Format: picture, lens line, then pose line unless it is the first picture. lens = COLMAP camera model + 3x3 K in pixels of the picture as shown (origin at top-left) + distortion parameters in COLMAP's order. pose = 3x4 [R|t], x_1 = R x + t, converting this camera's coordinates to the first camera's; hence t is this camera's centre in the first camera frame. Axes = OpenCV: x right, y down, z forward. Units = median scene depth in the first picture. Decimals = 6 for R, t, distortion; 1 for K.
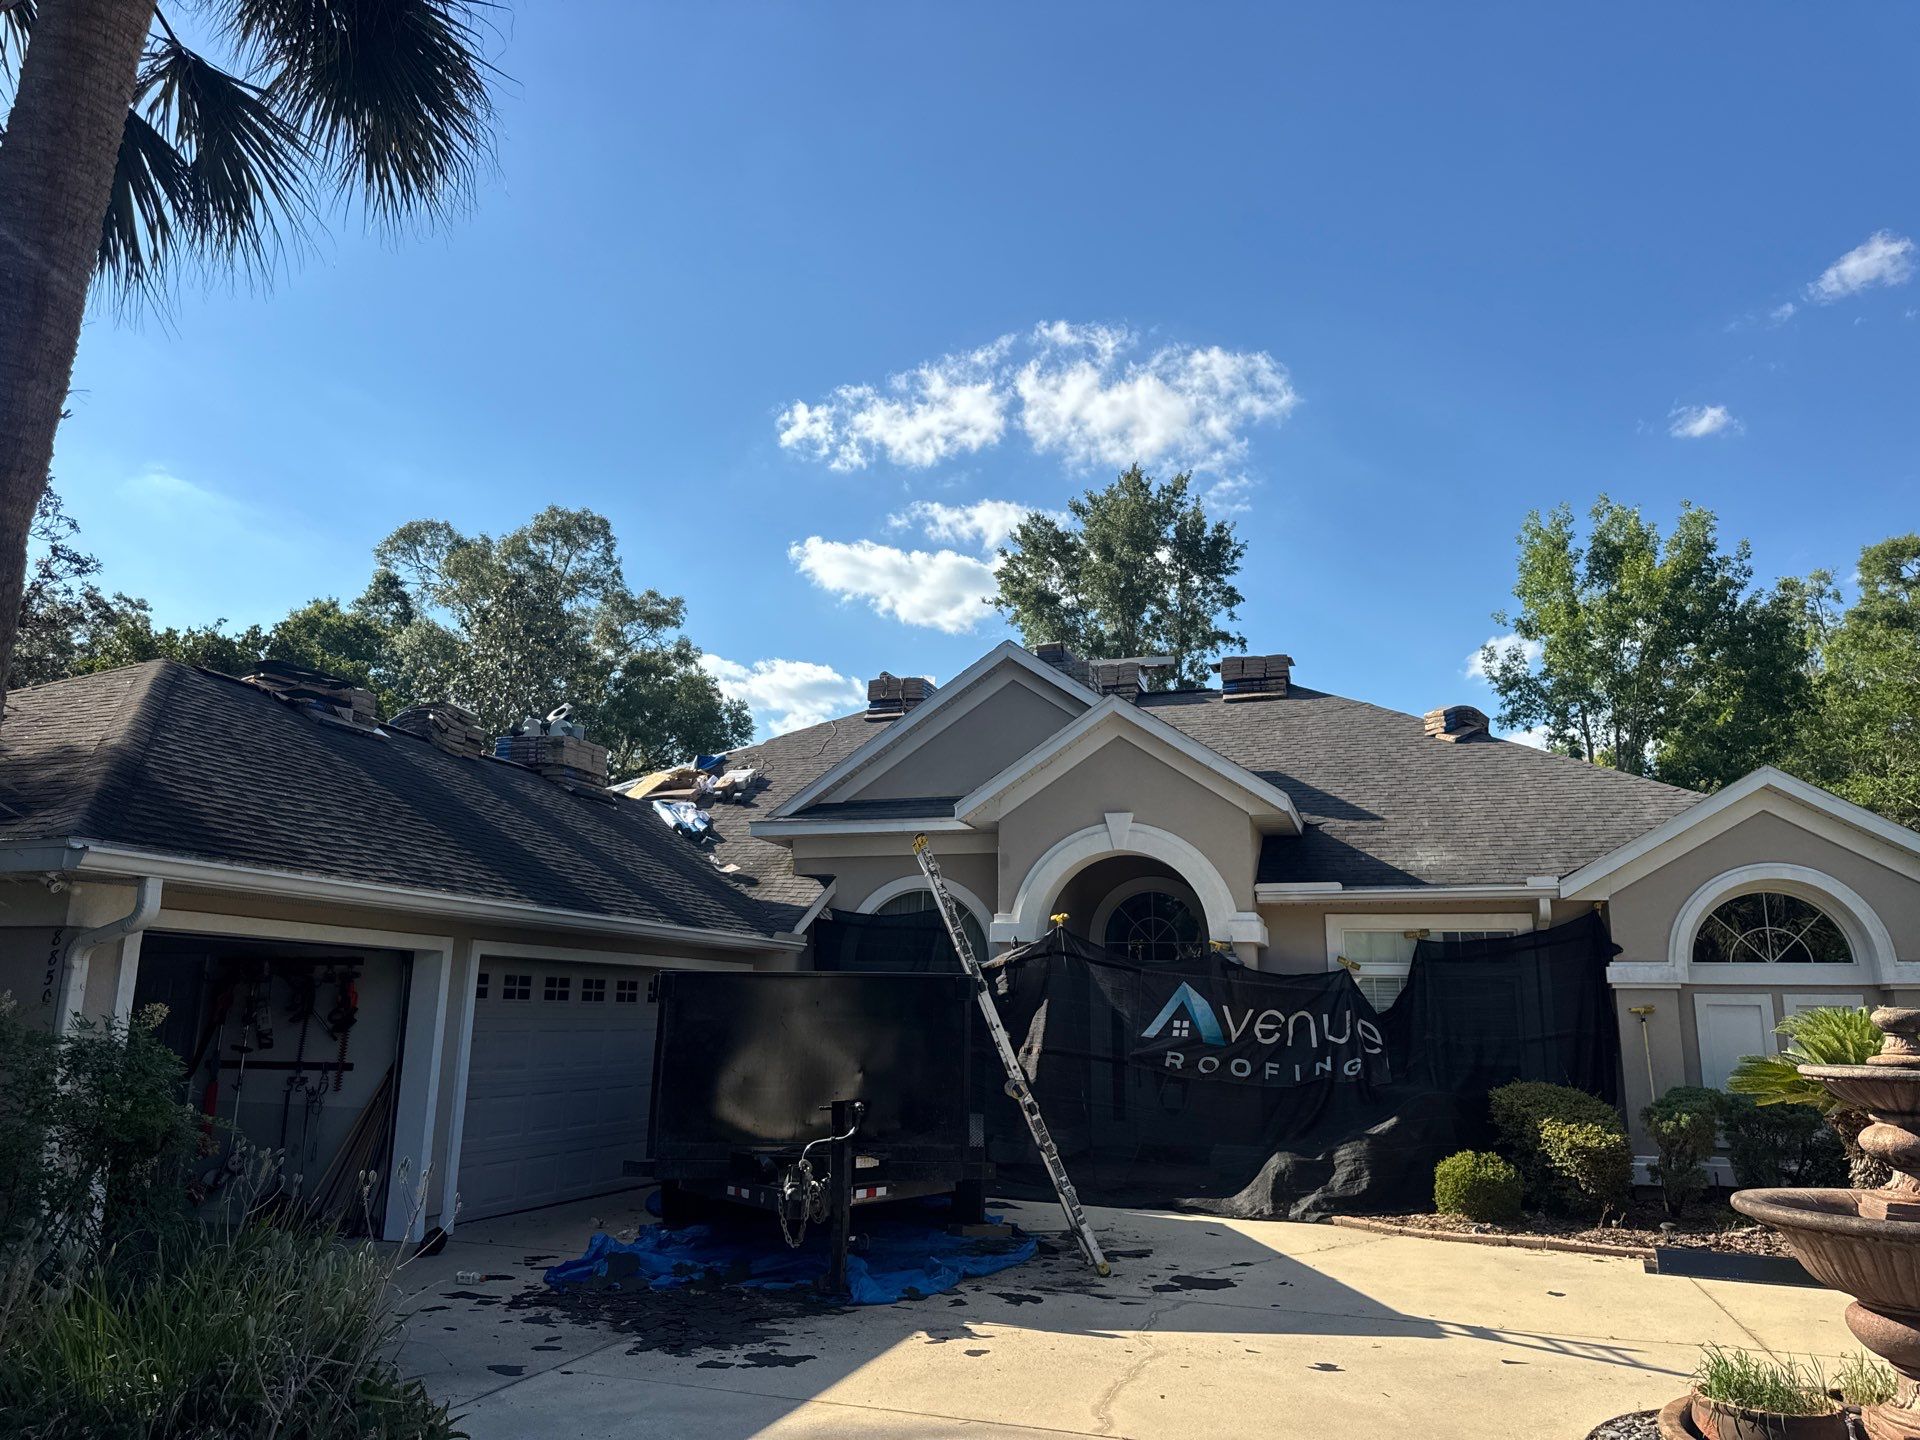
lens RADIAL K [[1343.6, 0, 935.2], [0, 1343.6, 774.8], [0, 0, 1]] dist [0.056319, -0.067346]
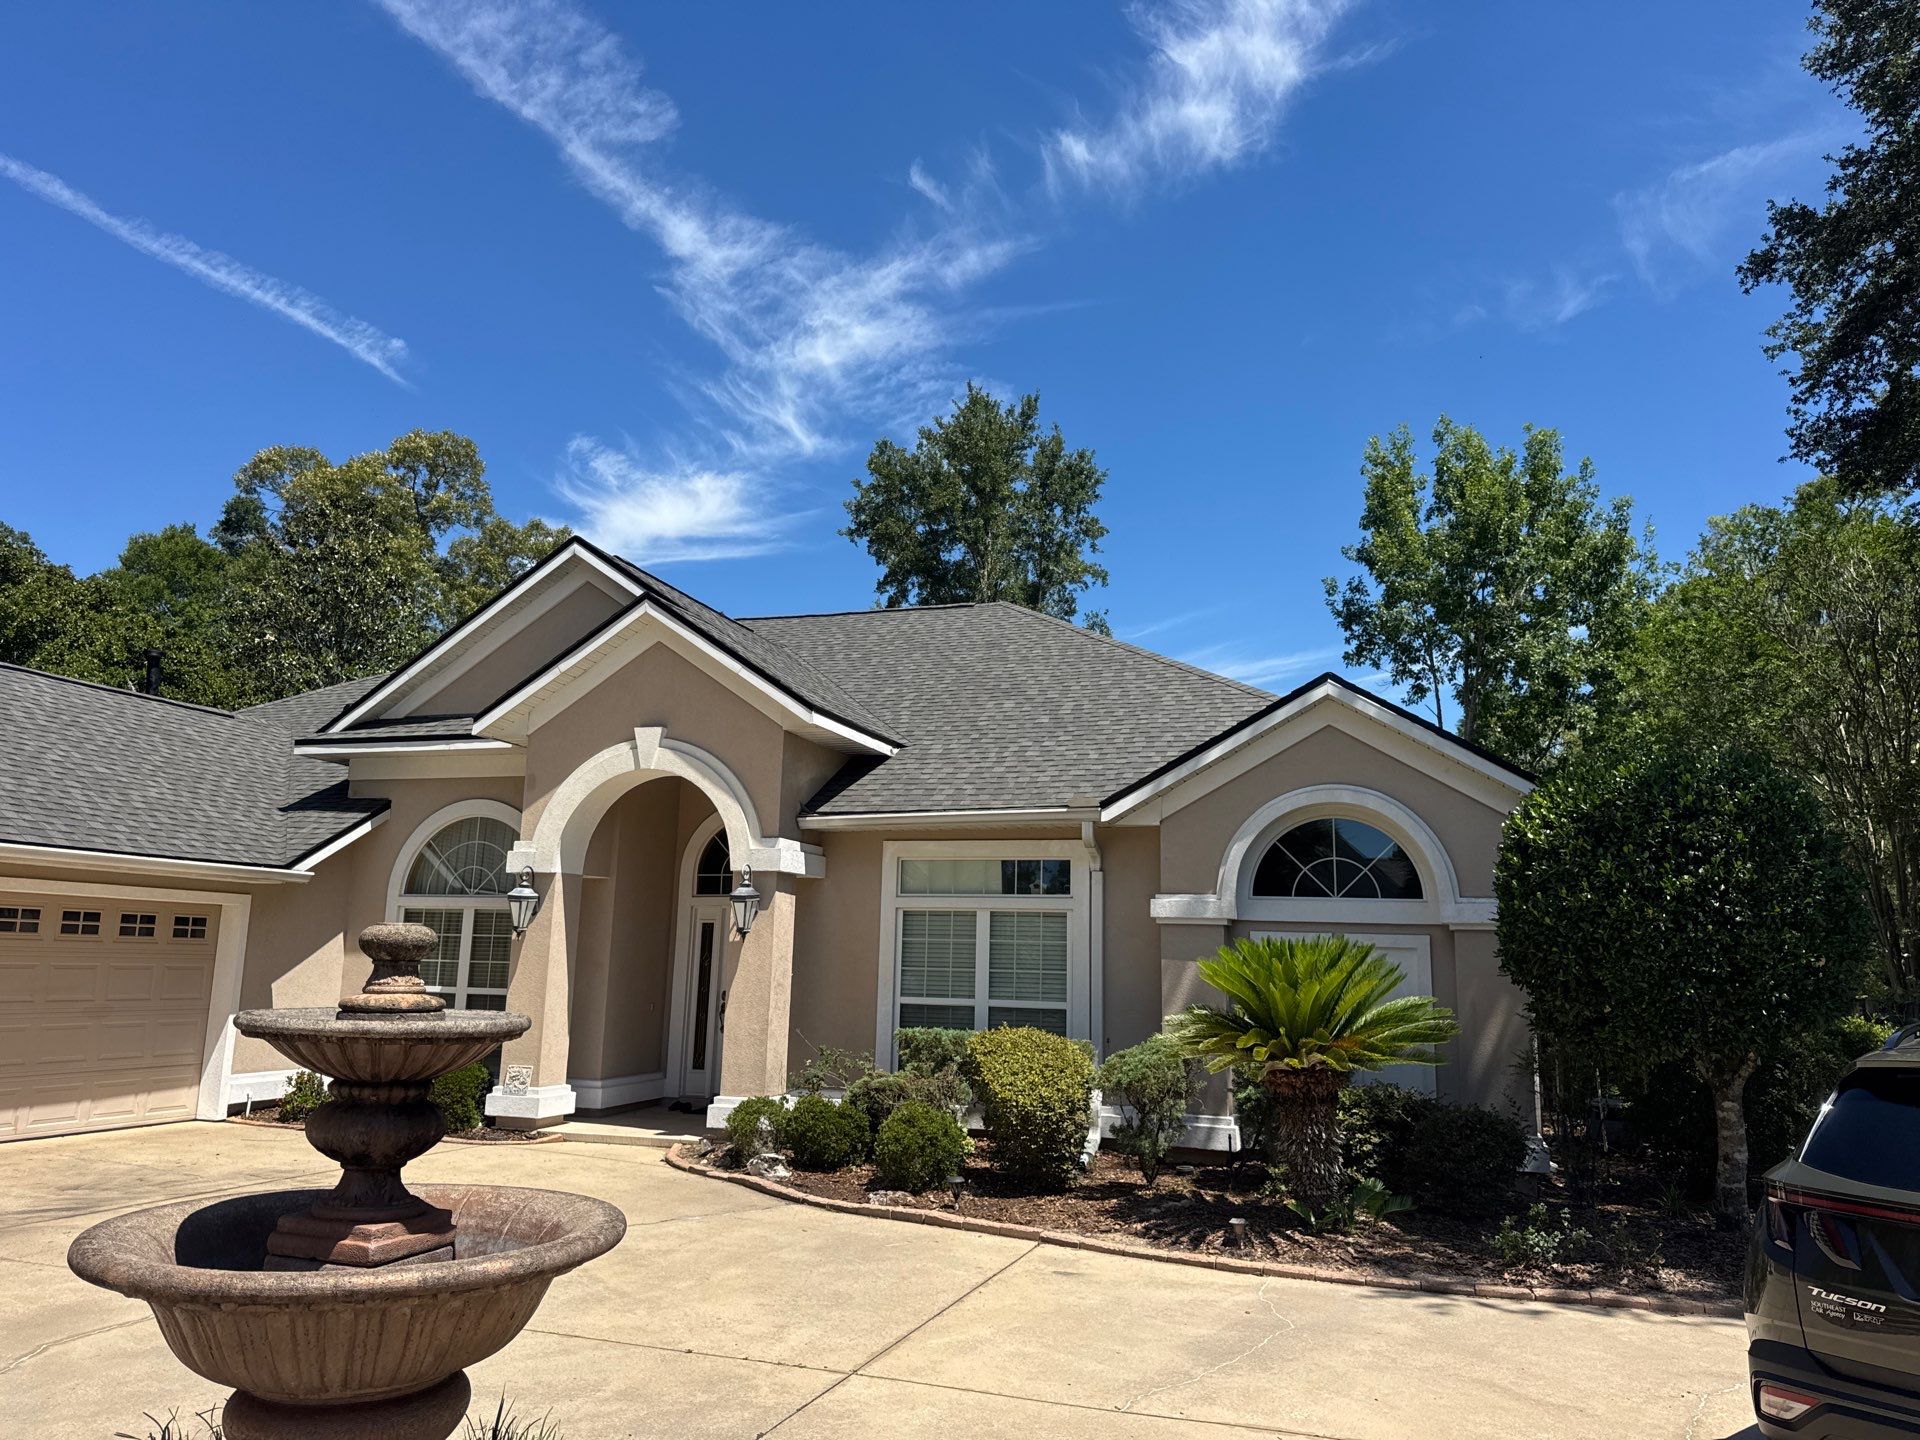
lens RADIAL K [[1343.6, 0, 960.1], [0, 1343.6, 736.1], [0, 0, 1]] dist [0.056319, -0.067346]
pose [[0.999928, 0.006809, -0.009873, 0.163221], [-0.006733, 0.999948, 0.007678, 0.011747], [0.009925, -0.007611, 0.999922, 0.046936]]
